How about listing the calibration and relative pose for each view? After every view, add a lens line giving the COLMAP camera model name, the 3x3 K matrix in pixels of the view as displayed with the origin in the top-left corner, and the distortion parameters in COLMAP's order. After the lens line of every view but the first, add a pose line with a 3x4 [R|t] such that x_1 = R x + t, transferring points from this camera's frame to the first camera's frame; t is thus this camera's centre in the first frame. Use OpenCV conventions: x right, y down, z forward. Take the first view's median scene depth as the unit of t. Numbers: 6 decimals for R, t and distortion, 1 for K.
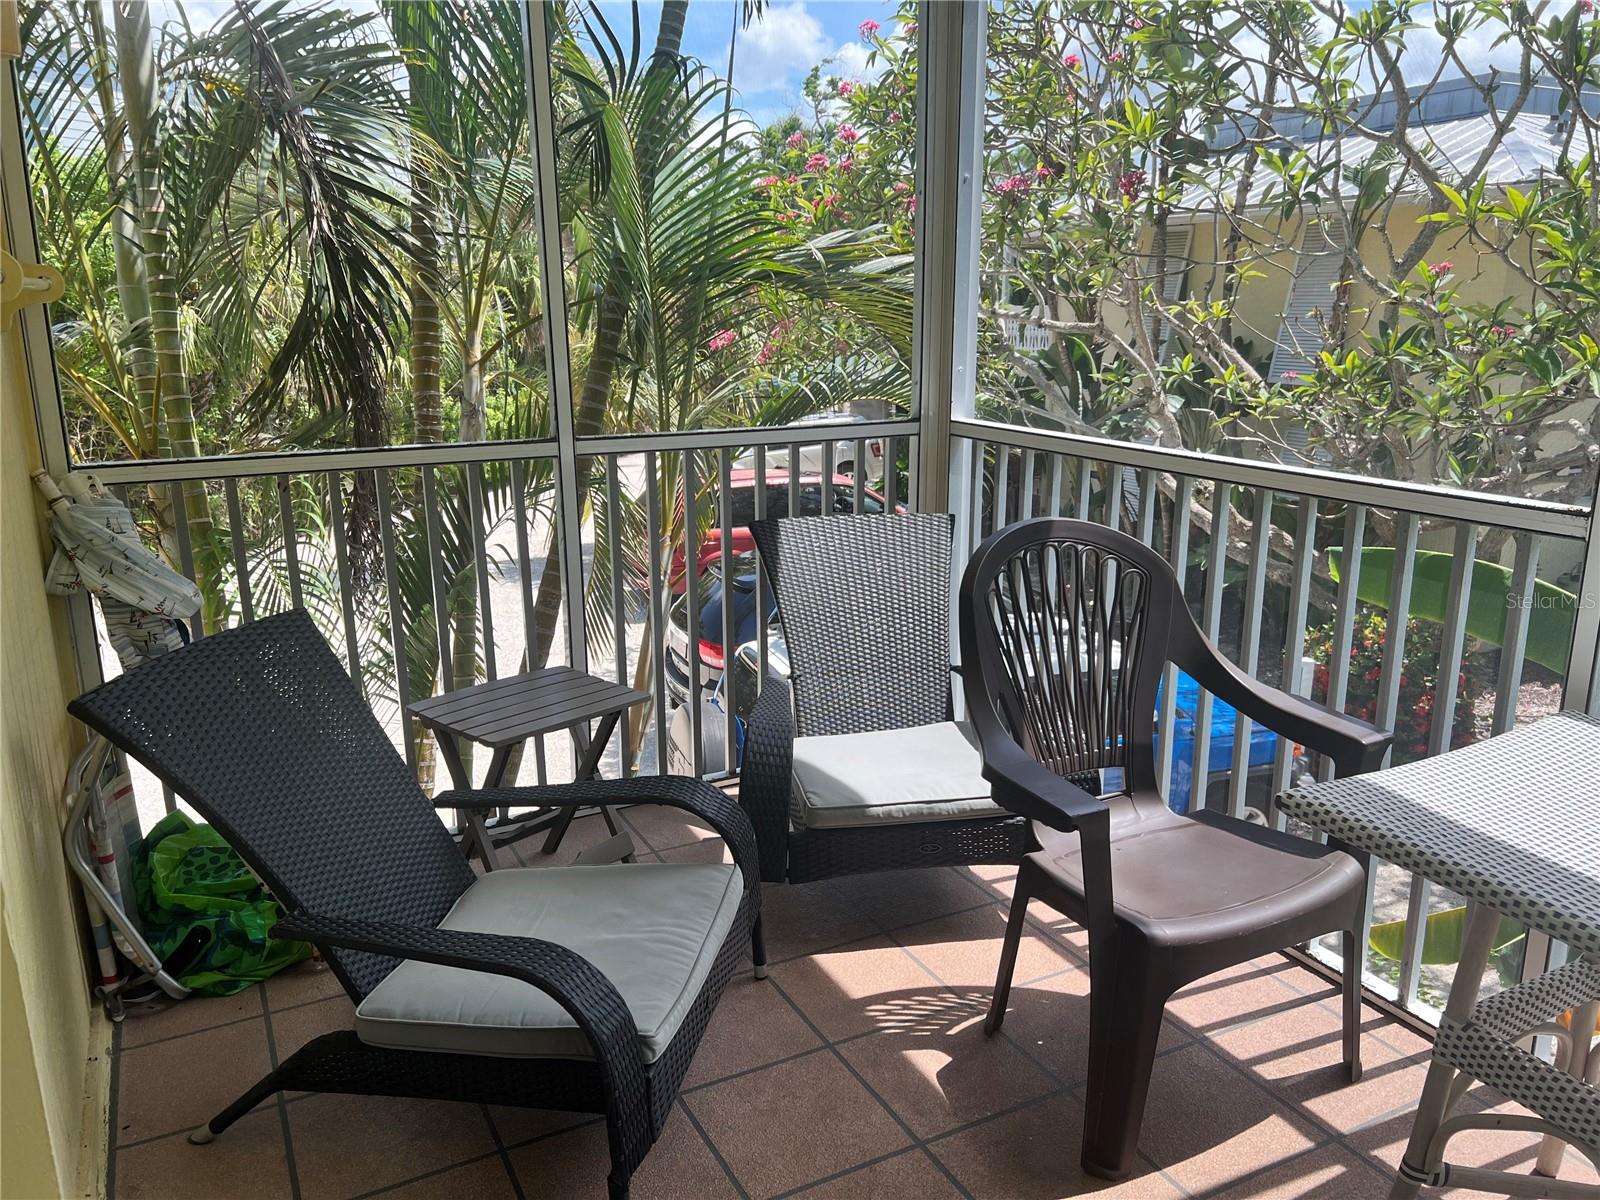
lens RADIAL K [[1218.0, 0, 795.2], [0, 1218.0, 605.3], [0, 0, 1]] dist [0.035703, -0.038569]
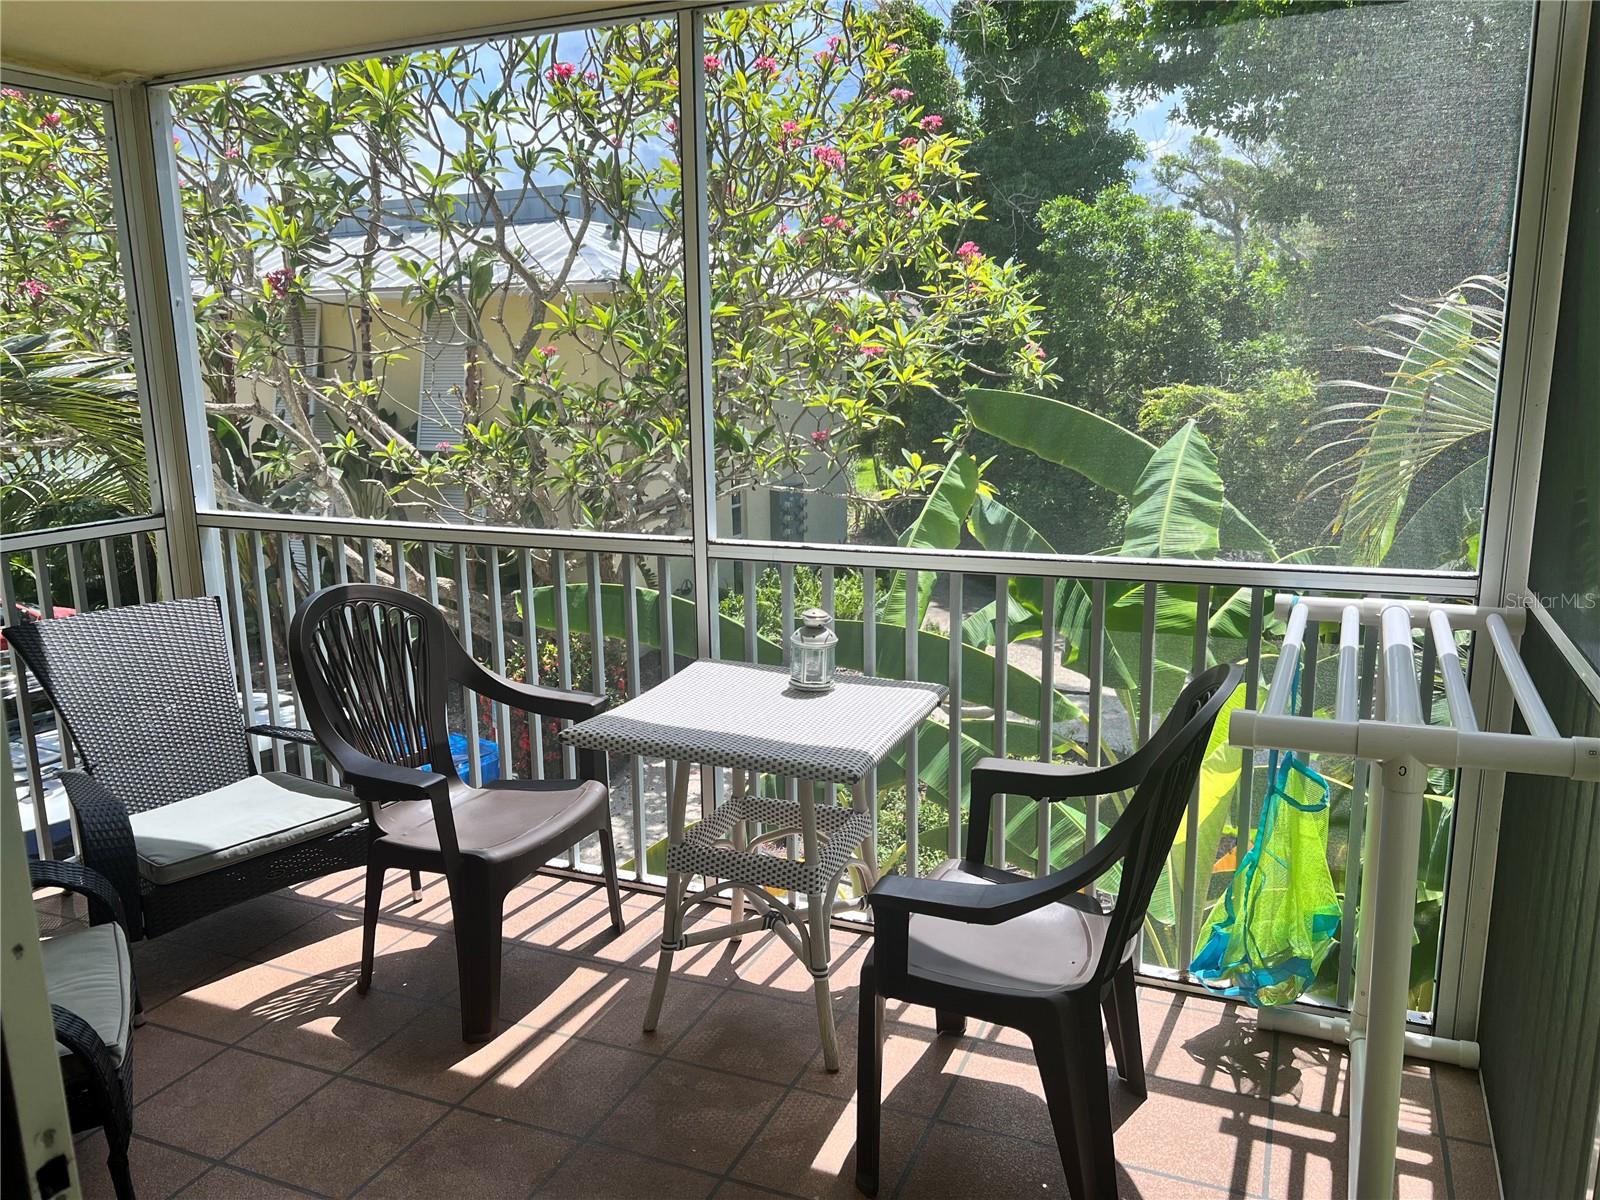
lens RADIAL K [[1218.0, 0, 802.2], [0, 1218.0, 602.1], [0, 0, 1]] dist [0.035703, -0.038569]
pose [[0.778043, -0.131195, 0.614359, -0.074952], [0.164133, 0.986434, 0.002788, 0.007928], [-0.606391, 0.098668, 0.789021, -0.110211]]
